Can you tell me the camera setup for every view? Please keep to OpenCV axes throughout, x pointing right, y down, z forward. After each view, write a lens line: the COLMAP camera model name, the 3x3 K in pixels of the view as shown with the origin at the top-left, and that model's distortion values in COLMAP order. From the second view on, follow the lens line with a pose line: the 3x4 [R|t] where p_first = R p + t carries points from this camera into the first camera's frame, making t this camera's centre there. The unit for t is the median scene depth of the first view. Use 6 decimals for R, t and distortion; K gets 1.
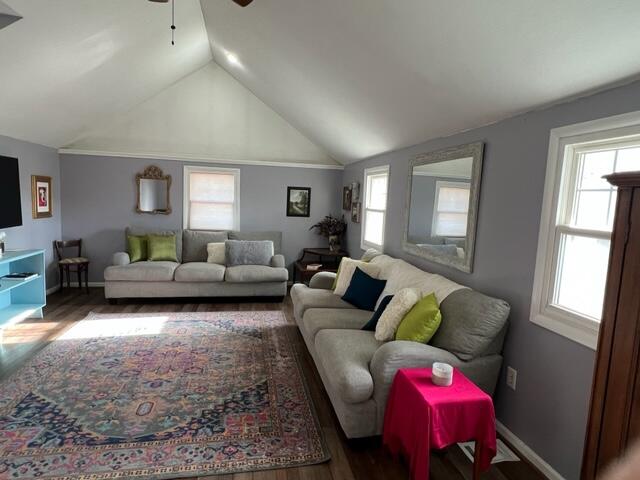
lens RADIAL K [[377.3, 0, 316.7], [0, 377.3, 240.0], [0, 0, 1]] dist [-0.001547, 0.001460]
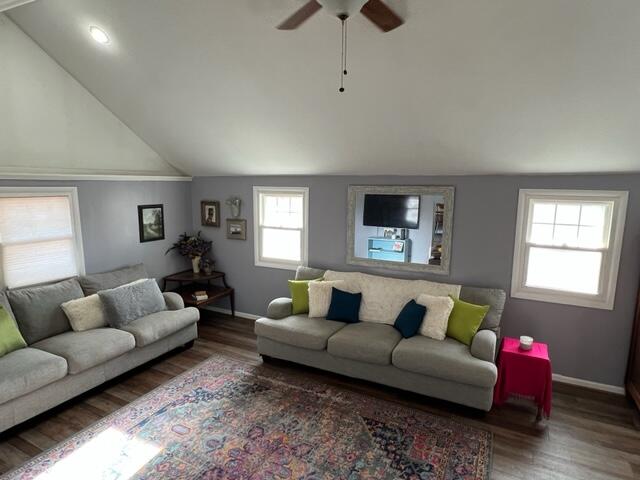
lens RADIAL K [[377.3, 0, 319.0], [0, 377.3, 240.8], [0, 0, 1]] dist [-0.001547, 0.001460]
pose [[0.621478, -0.151875, 0.768570, -0.524807], [0.103623, 0.988346, 0.111513, -0.133949], [-0.776548, 0.010339, 0.629973, 0.237897]]
